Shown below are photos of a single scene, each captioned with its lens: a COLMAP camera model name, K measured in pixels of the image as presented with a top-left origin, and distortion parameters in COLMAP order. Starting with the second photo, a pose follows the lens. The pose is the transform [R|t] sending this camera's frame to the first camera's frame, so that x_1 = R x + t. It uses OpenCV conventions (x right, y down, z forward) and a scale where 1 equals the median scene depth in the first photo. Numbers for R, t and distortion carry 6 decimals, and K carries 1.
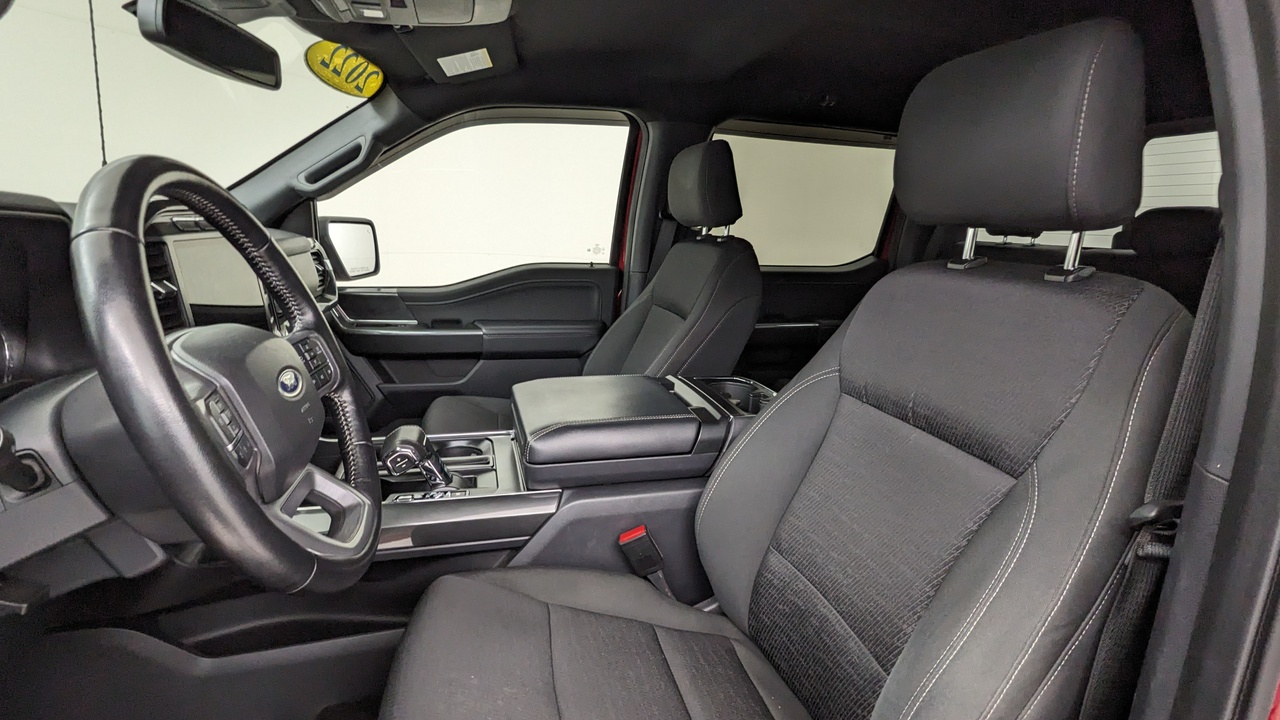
lens RADIAL K [[596.4, 0, 637.3], [0, 596.4, 363.8], [0, 0, 1]] dist [0.000112, -0.000228]
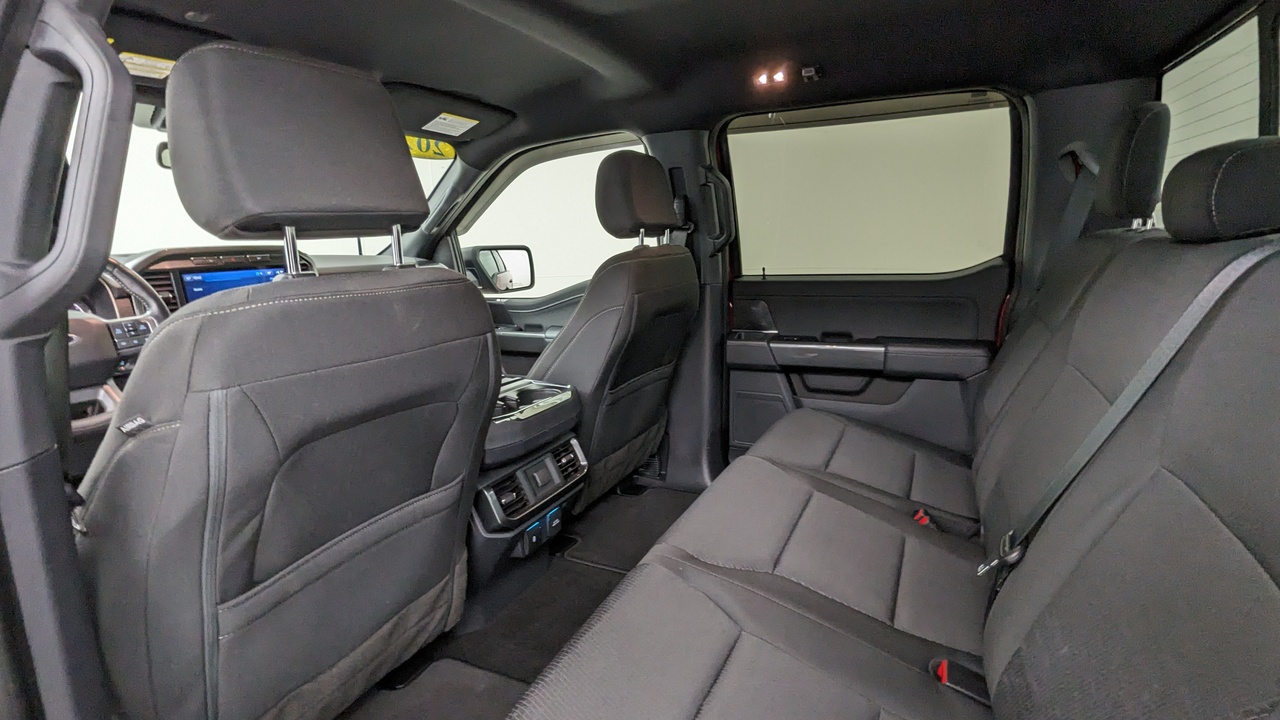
lens RADIAL K [[596.4, 0, 637.5], [0, 596.4, 363.4], [0, 0, 1]] dist [0.000112, -0.000228]
pose [[0.727715, 0.078857, -0.681331, 0.624388], [-0.095570, 0.995336, 0.013124, -0.028816], [0.679189, 0.055564, 0.731857, 0.232880]]
